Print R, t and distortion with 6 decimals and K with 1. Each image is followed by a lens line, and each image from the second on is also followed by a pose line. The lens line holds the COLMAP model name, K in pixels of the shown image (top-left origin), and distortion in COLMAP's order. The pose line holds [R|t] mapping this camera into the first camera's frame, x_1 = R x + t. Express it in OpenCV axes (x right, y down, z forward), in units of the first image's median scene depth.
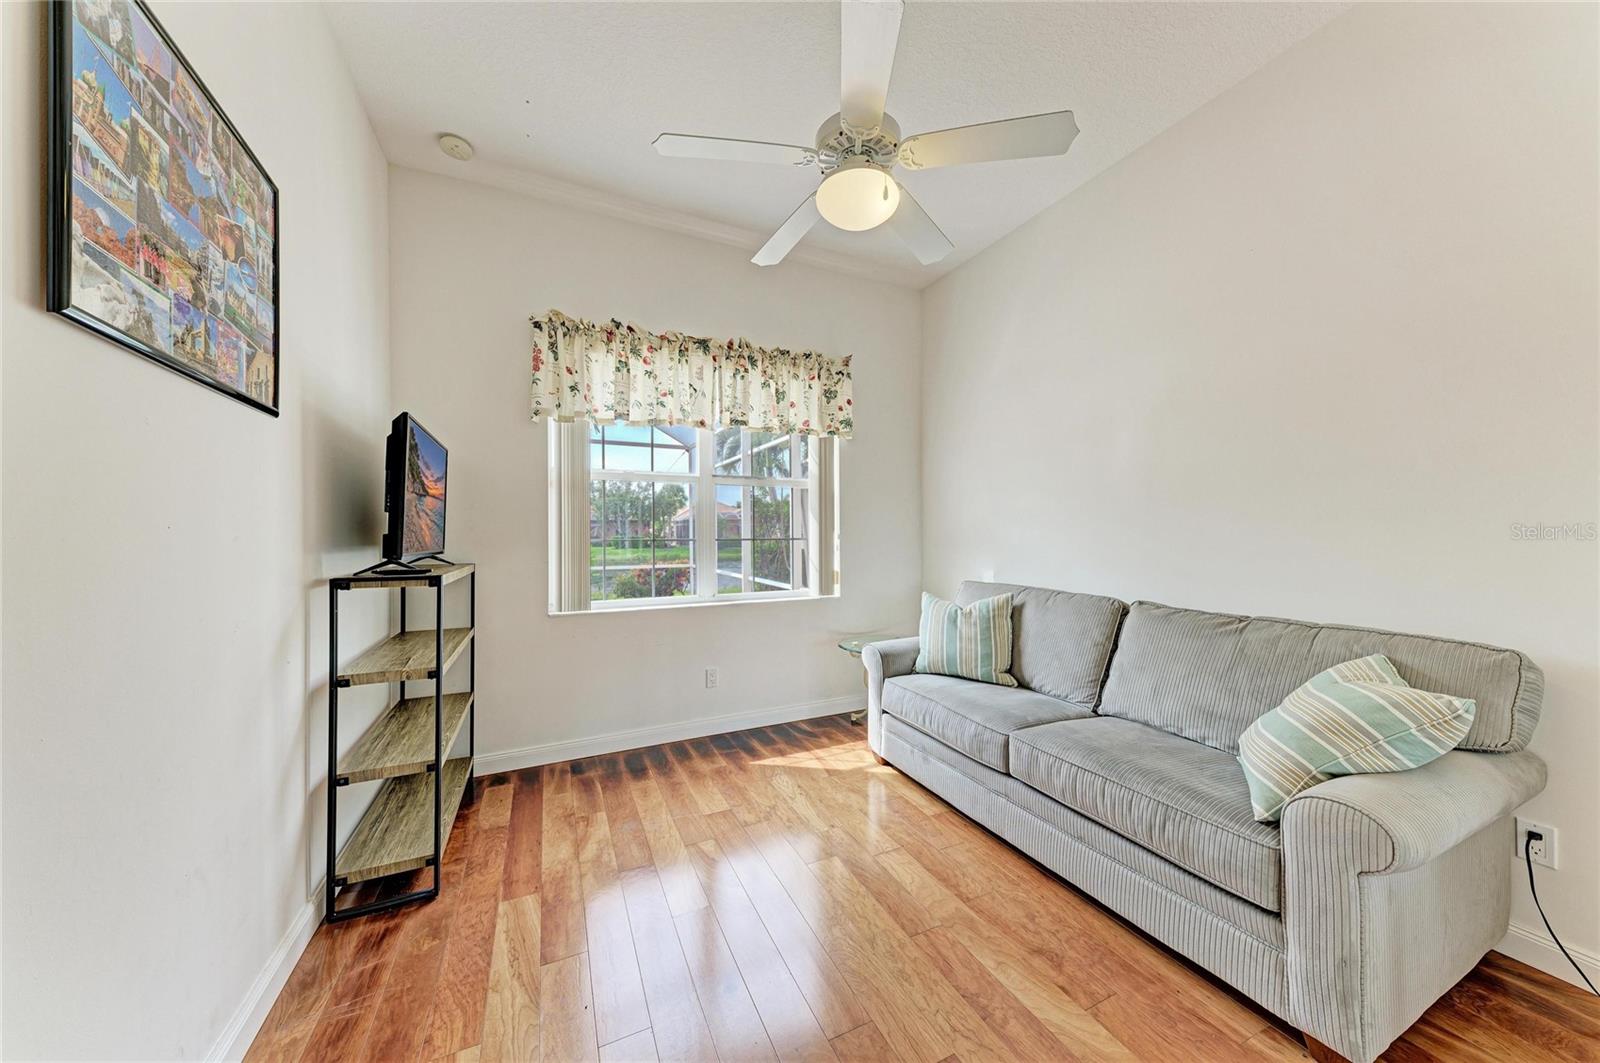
lens RADIAL K [[541.3, 0, 800.0], [0, 541.3, 534.8], [0, 0, 1]] dist [0.018369, -0.004395]
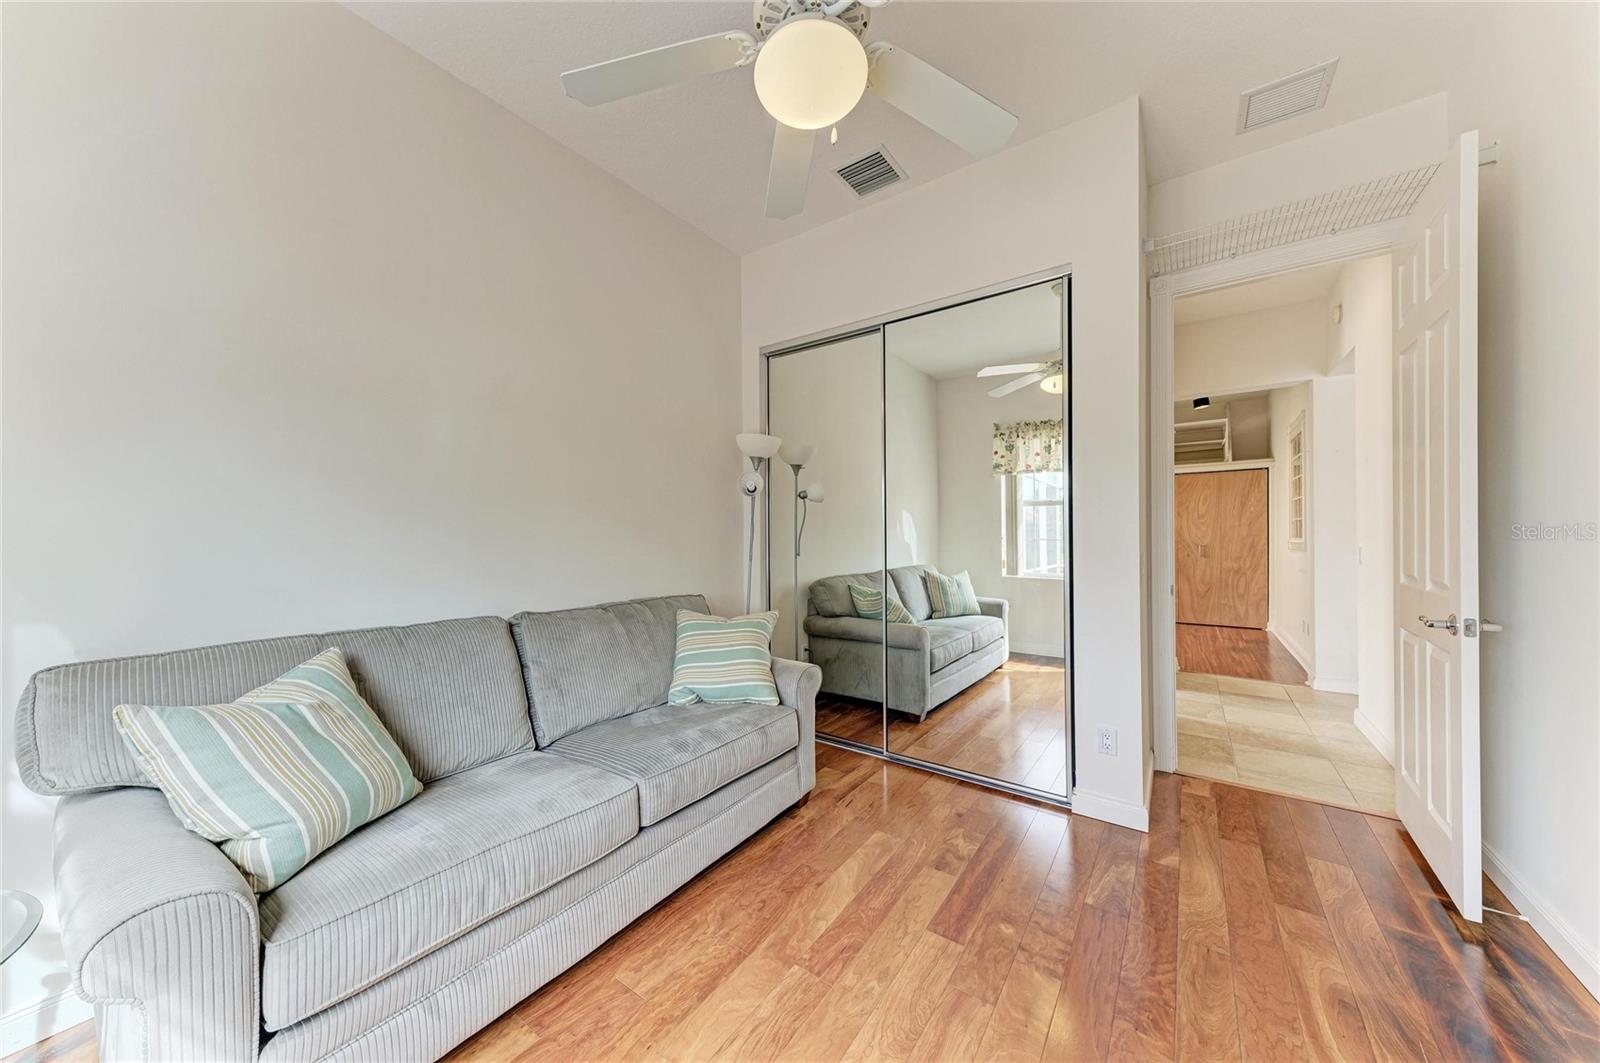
lens RADIAL K [[541.3, 0, 800.0], [0, 541.3, 534.8], [0, 0, 1]] dist [0.018369, -0.004395]
pose [[-0.496683, 0.004313, 0.867921, -0.440581], [0.007555, 0.999971, -0.000646, -0.002046], [-0.867899, 0.006237, -0.496702, 1.180143]]
